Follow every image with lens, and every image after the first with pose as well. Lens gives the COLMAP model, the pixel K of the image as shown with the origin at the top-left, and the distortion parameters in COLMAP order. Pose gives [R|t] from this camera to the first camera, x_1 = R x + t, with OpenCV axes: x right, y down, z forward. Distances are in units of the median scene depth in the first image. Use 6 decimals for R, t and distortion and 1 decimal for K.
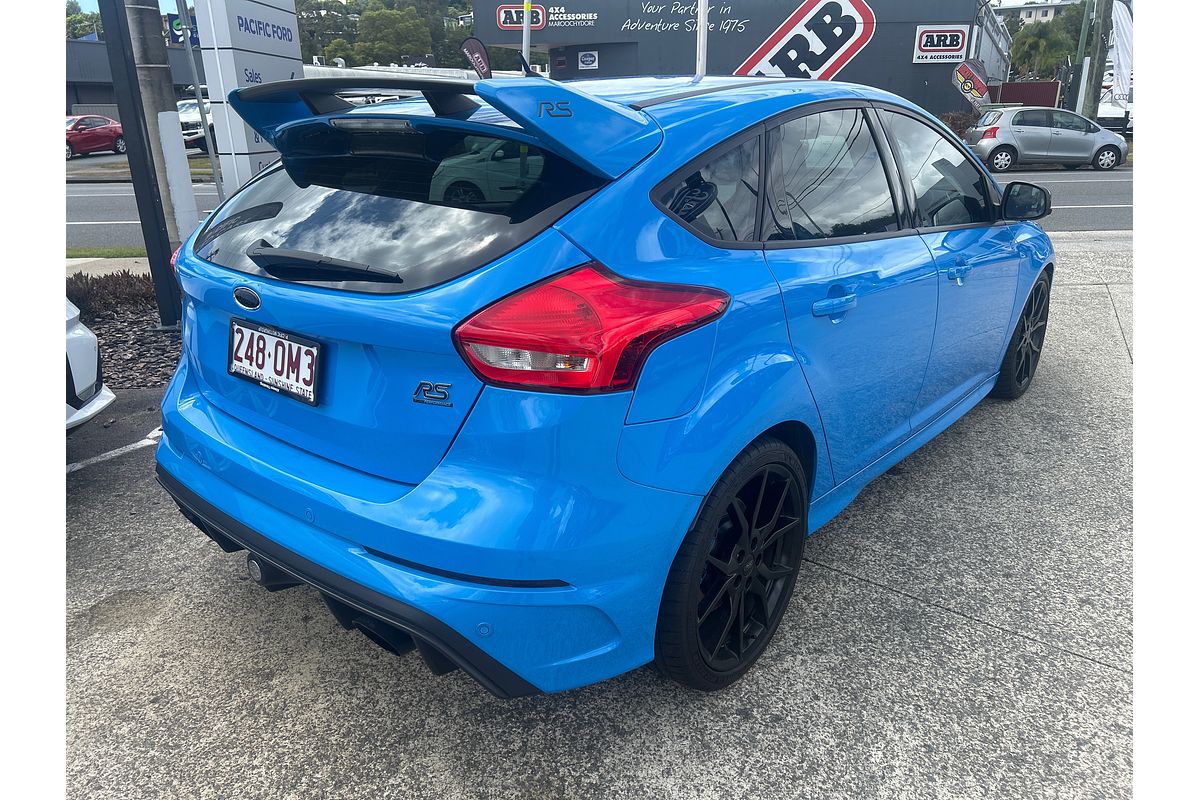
lens RADIAL K [[808.2, 0, 597.9], [0, 808.2, 402.0], [0, 0, 1]] dist [0.045930, -0.058188]
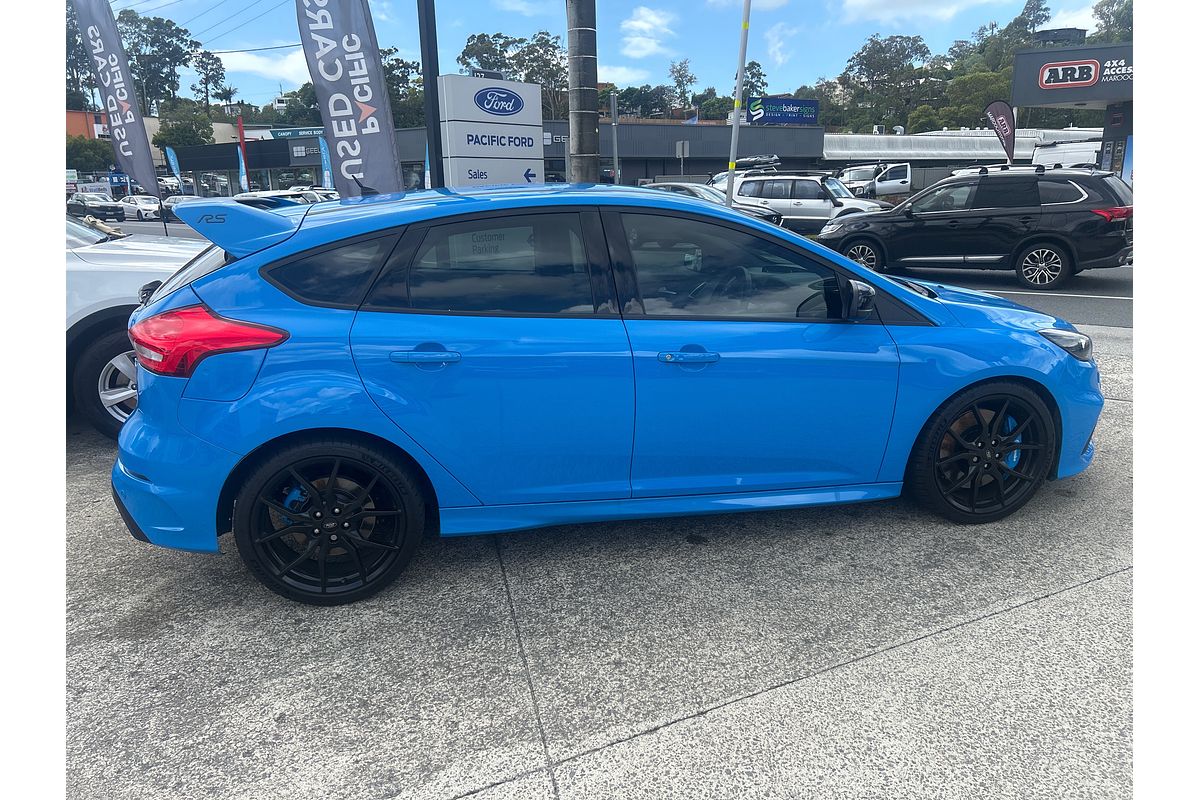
lens RADIAL K [[808.2, 0, 597.9], [0, 808.2, 402.0], [0, 0, 1]] dist [0.045930, -0.058188]
pose [[0.781340, 0.152840, -0.605101, 0.101892], [-0.195100, 0.980774, -0.004194, -0.007310], [0.592826, 0.121332, 0.796138, 0.007694]]
